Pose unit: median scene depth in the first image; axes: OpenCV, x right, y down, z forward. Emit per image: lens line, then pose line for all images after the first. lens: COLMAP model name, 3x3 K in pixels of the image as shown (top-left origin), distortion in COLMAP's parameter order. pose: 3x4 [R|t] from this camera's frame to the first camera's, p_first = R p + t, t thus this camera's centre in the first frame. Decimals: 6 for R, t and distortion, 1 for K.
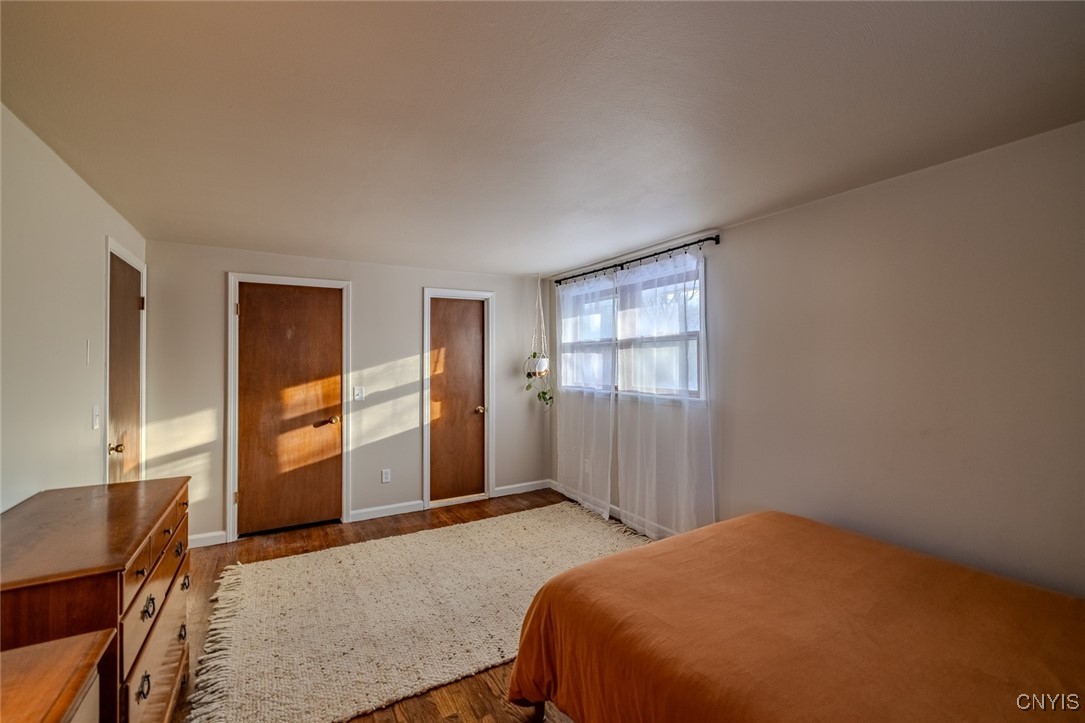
lens RADIAL K [[455.3, 0, 541.5], [0, 455.3, 358.4], [0, 0, 1]] dist [-0.003600, 0.001302]
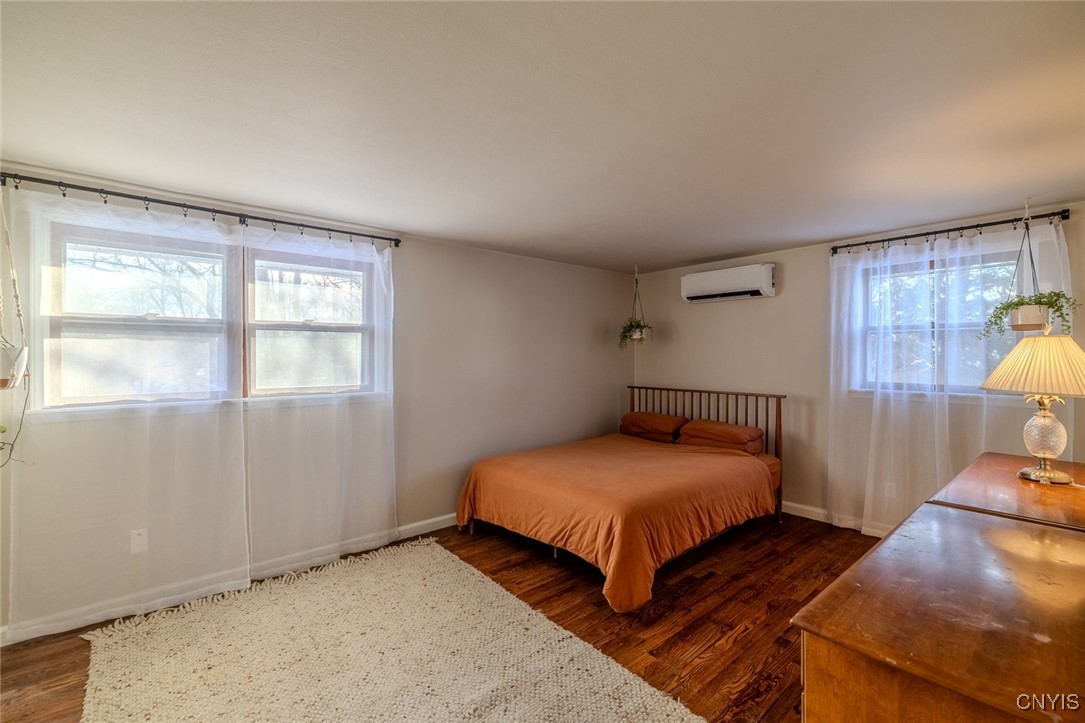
lens RADIAL K [[455.3, 0, 541.6], [0, 455.3, 360.5], [0, 0, 1]] dist [-0.003600, 0.001302]
pose [[-0.162570, -0.002366, 0.986694, -0.615462], [-0.000374, 0.999997, 0.002336, 0.013771], [-0.986697, 0.000011, -0.162571, 0.694472]]
